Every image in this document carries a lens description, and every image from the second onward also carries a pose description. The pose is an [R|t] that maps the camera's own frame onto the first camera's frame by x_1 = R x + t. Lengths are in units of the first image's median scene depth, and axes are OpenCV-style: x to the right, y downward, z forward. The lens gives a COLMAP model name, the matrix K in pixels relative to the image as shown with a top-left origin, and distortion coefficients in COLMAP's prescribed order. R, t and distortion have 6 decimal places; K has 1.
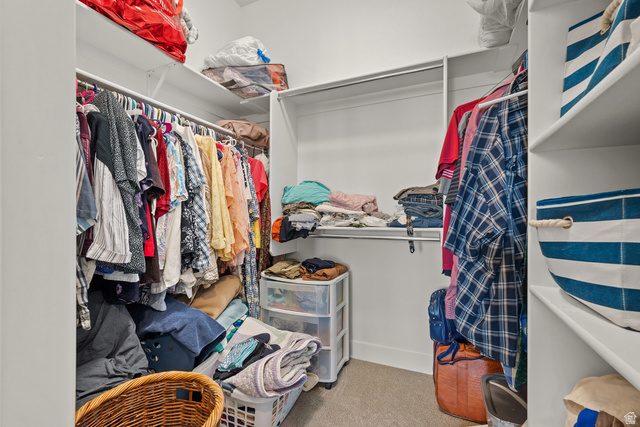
lens RADIAL K [[286.7, 0, 320.3], [0, 286.7, 216.3], [0, 0, 1]] dist [0.000676, -0.000046]
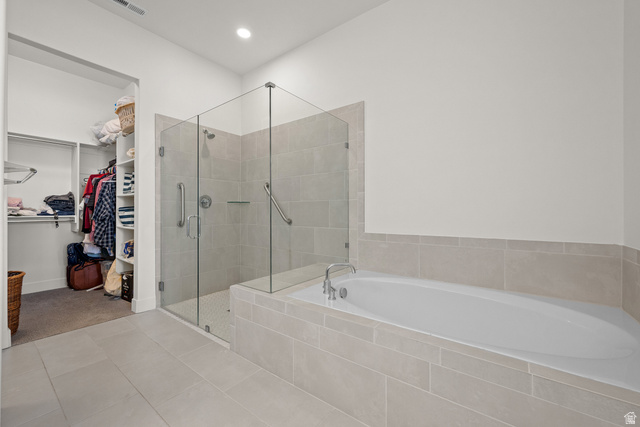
lens RADIAL K [[255.6, 0, 320.7], [0, 255.6, 211.8], [0, 0, 1]] dist [0.001367, 0.000148]
pose [[0.232515, -0.001807, 0.972591, -2.074213], [-0.009264, 0.999949, 0.004073, -0.025510], [-0.972549, -0.009957, 0.232486, -2.604024]]
